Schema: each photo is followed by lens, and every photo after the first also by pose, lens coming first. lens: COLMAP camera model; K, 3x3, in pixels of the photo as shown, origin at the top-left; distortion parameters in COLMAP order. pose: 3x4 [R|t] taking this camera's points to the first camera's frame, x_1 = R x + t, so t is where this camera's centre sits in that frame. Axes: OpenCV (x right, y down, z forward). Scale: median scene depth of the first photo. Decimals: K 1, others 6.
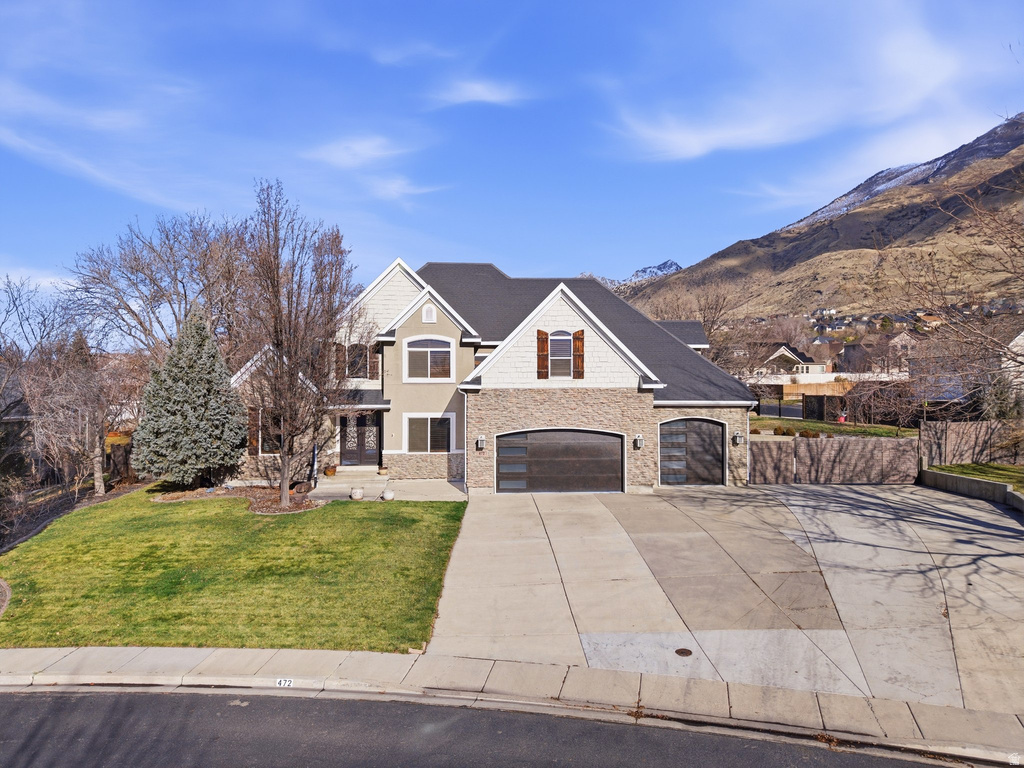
lens RADIAL K [[707.1, 0, 494.7], [0, 707.1, 383.5], [0, 0, 1]] dist [0.004325, -0.000855]
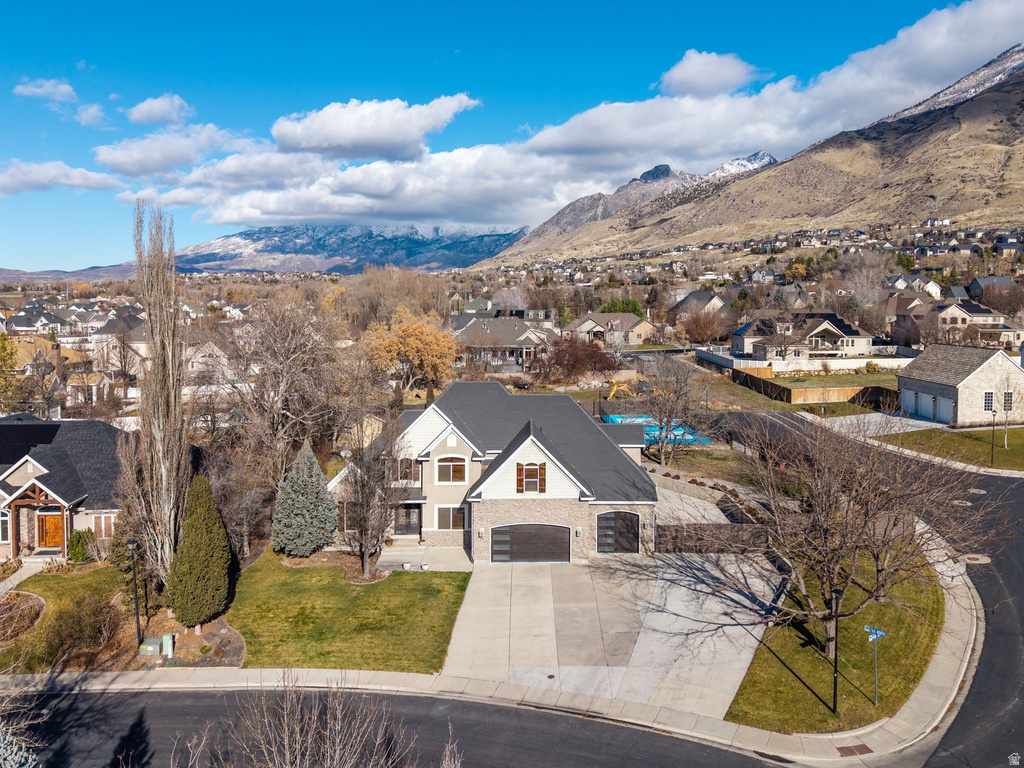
lens RADIAL K [[716.6, 0, 512.0], [0, 716.6, 384.0], [0, 0, 1]] dist [0.001706, 0.001192]
pose [[0.999481, 0.006206, -0.031613, 0.100555], [-0.004764, 0.998954, 0.045479, -0.332656], [0.031863, -0.045305, 0.998465, -0.634652]]
